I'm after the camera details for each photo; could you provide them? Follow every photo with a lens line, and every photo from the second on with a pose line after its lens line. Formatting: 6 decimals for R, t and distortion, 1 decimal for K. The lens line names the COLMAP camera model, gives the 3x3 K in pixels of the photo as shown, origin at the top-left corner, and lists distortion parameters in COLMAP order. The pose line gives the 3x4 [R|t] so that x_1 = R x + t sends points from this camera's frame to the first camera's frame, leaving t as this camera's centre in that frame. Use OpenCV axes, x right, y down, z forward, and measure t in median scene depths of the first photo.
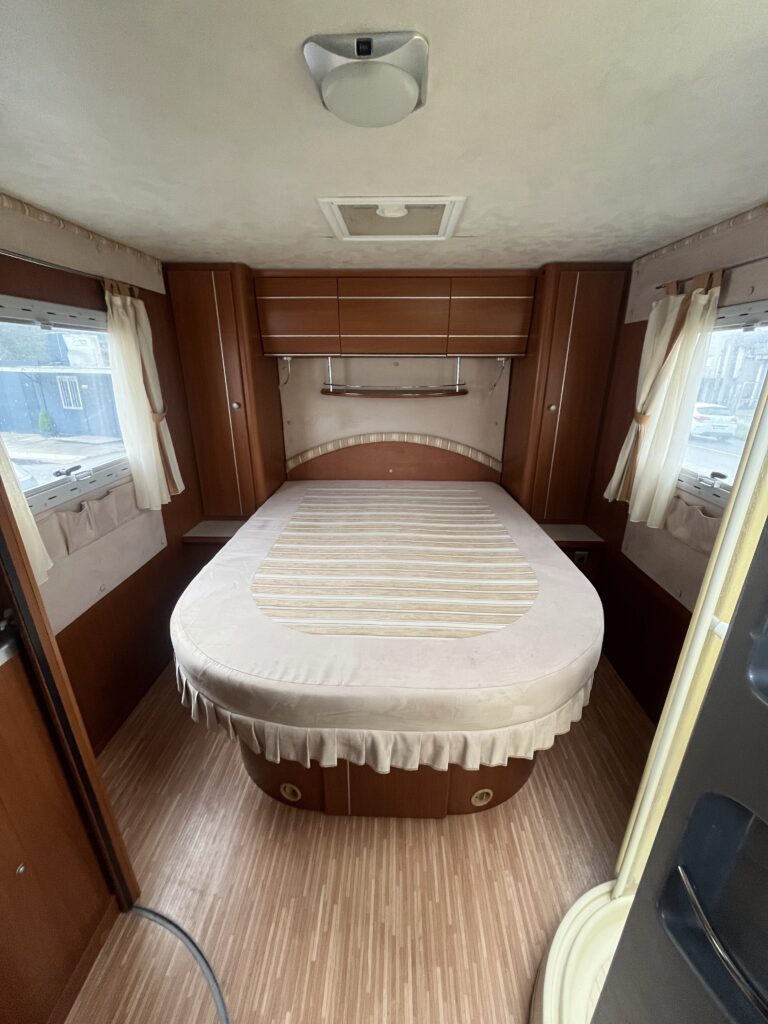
lens RADIAL K [[411.0, 0, 388.1], [0, 411.0, 513.4], [0, 0, 1]] dist [-0.004103, 0.000173]
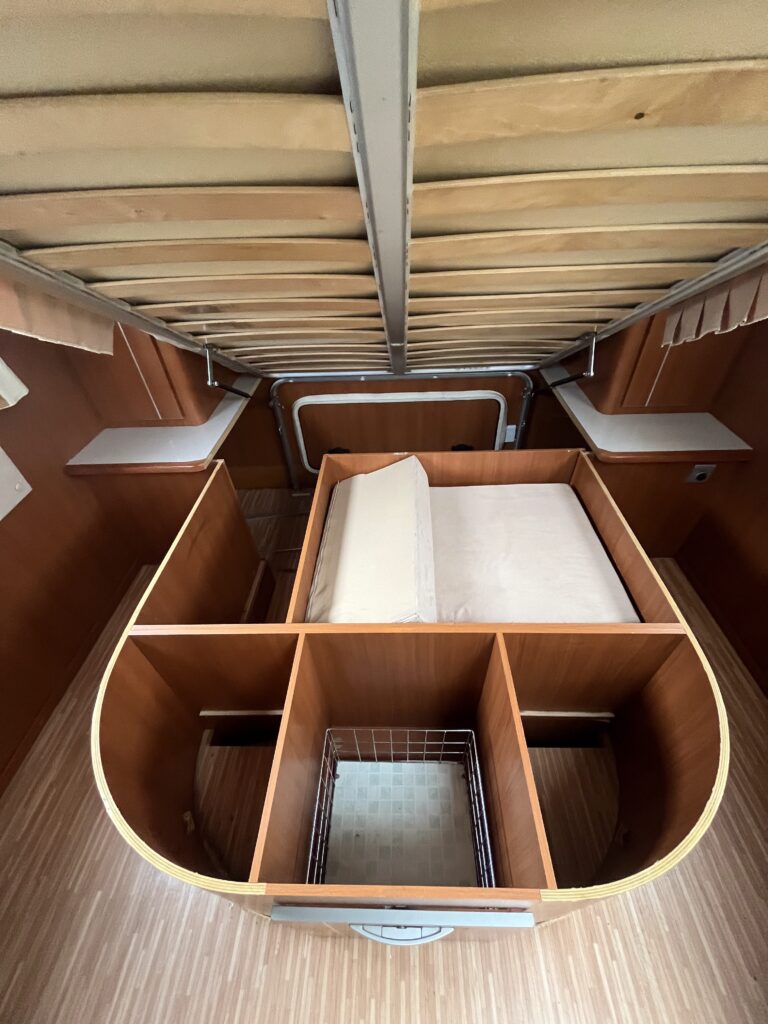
lens RADIAL K [[411.0, 0, 387.0], [0, 411.0, 509.8], [0, 0, 1]] dist [-0.004103, 0.000173]
pose [[0.999035, -0.033716, -0.028149, 0.009468], [0.041617, 0.931554, 0.361213, -0.126920], [0.014043, -0.362036, 0.932058, 0.572135]]
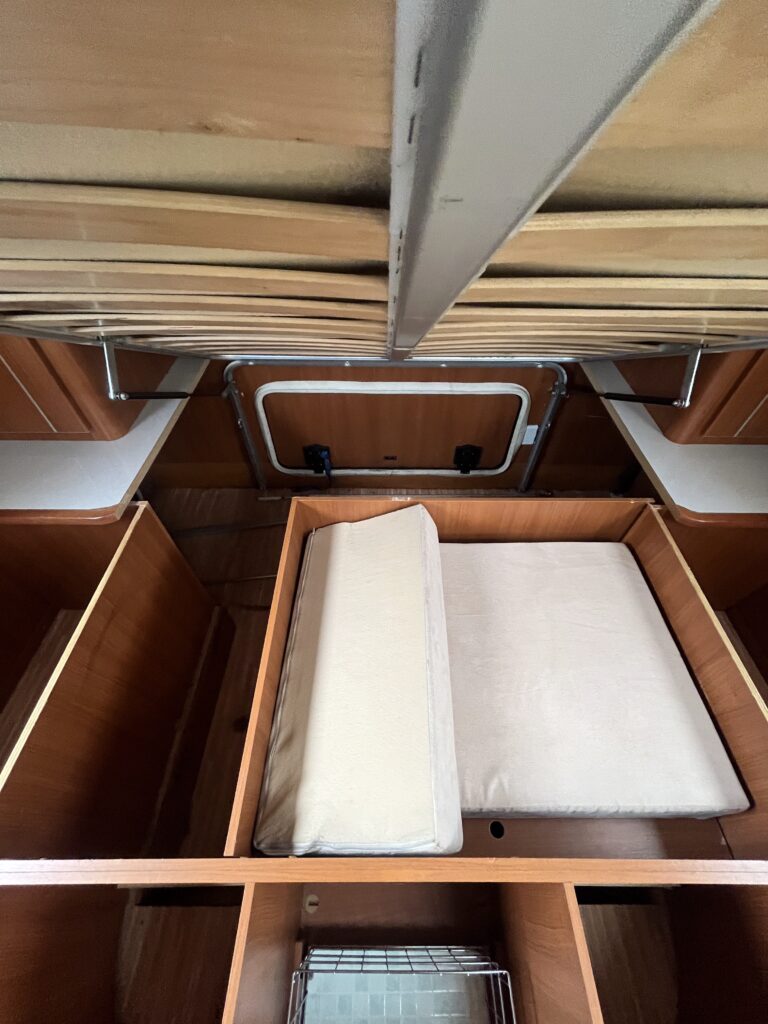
lens RADIAL K [[411.0, 0, 388.3], [0, 411.0, 511.7], [0, 0, 1]] dist [-0.004103, 0.000173]
pose [[0.999722, -0.013275, 0.019475, -0.017466], [0.002133, 0.873851, 0.486188, -0.216985], [-0.023472, -0.486012, 0.873637, 0.914162]]
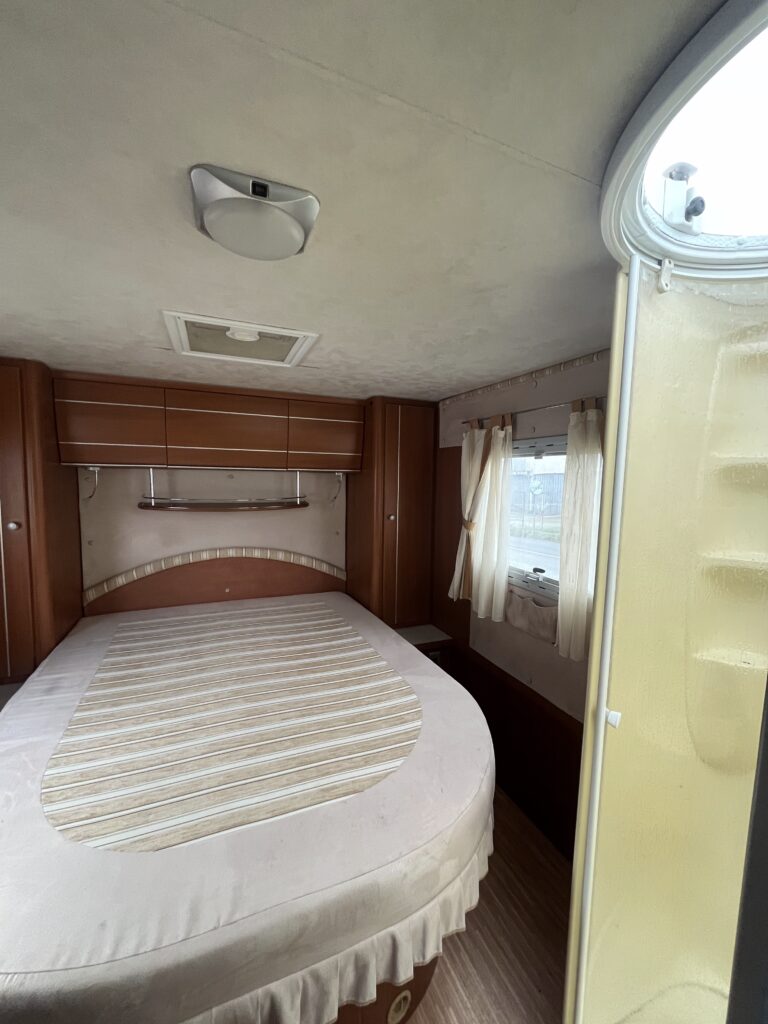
lens RADIAL K [[411.0, 0, 388.1], [0, 411.0, 513.0], [0, 0, 1]] dist [-0.004103, 0.000173]
pose [[0.907267, -0.022039, 0.419978, -0.086230], [0.128203, 0.965588, -0.226282, -0.037129], [-0.400539, 0.259140, 0.878871, 0.074552]]
